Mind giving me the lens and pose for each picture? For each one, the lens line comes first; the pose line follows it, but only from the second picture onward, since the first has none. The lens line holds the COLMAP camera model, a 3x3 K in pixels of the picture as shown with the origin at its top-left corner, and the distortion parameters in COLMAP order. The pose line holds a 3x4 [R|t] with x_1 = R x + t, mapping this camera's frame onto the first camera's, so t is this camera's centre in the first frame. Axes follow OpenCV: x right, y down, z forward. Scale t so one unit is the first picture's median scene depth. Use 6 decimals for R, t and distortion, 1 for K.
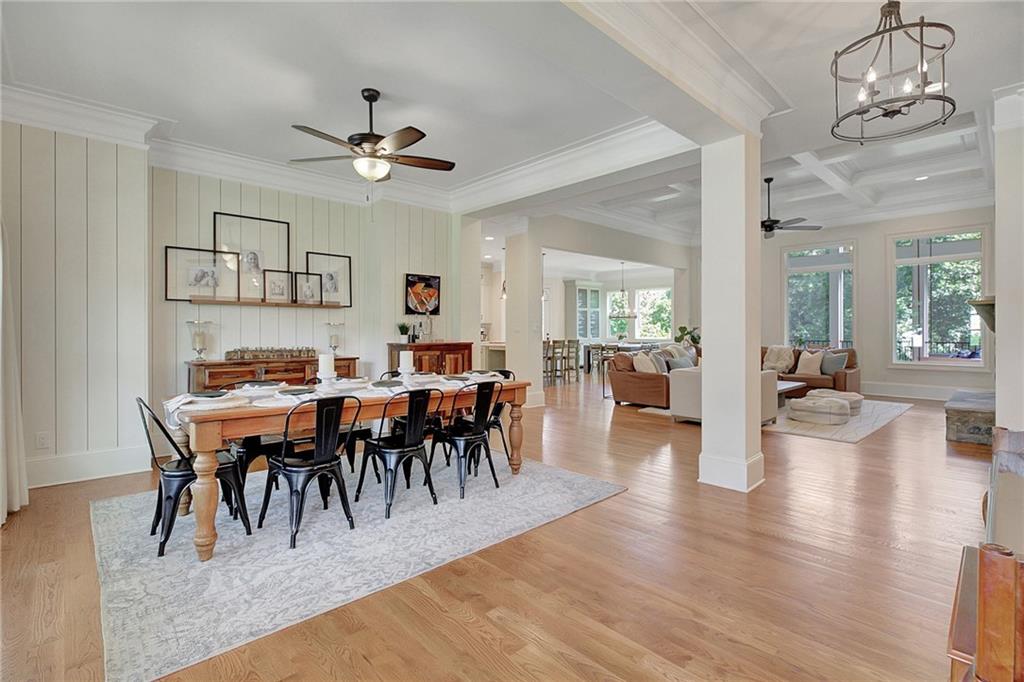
lens RADIAL K [[472.9, 0, 516.0], [0, 472.9, 333.3], [0, 0, 1]] dist [-0.009932, 0.000414]
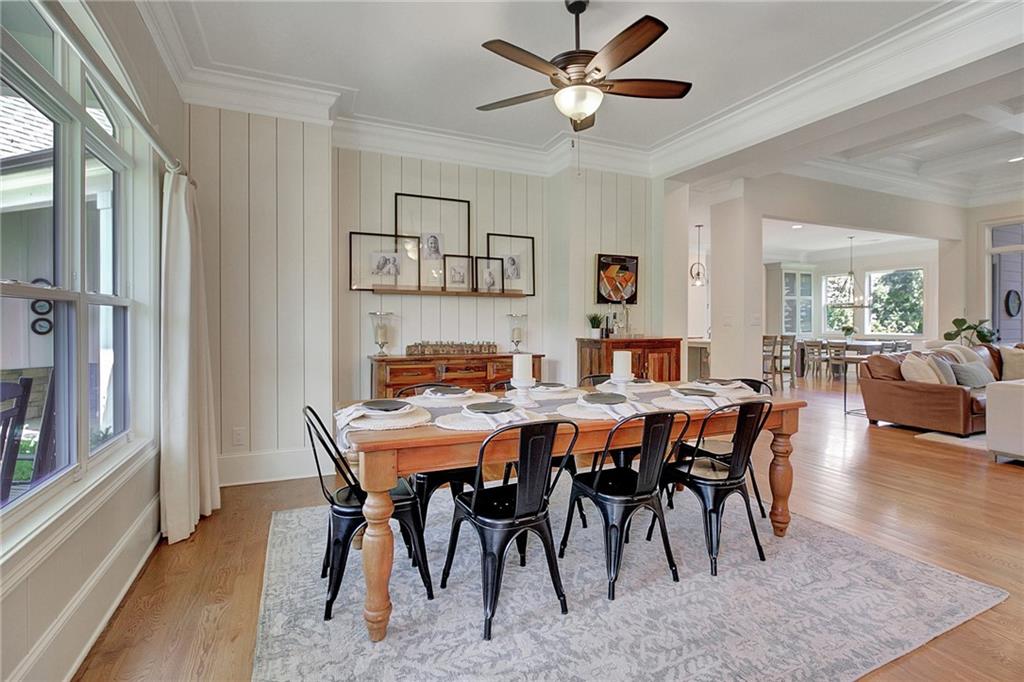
lens RADIAL K [[472.9, 0, 509.8], [0, 472.9, 333.6], [0, 0, 1]] dist [-0.009932, 0.000414]
pose [[0.941529, 0.008791, -0.336818, -0.132782], [-0.003525, 0.999862, 0.016243, -0.000360], [0.336915, -0.014106, 0.941430, 0.227748]]
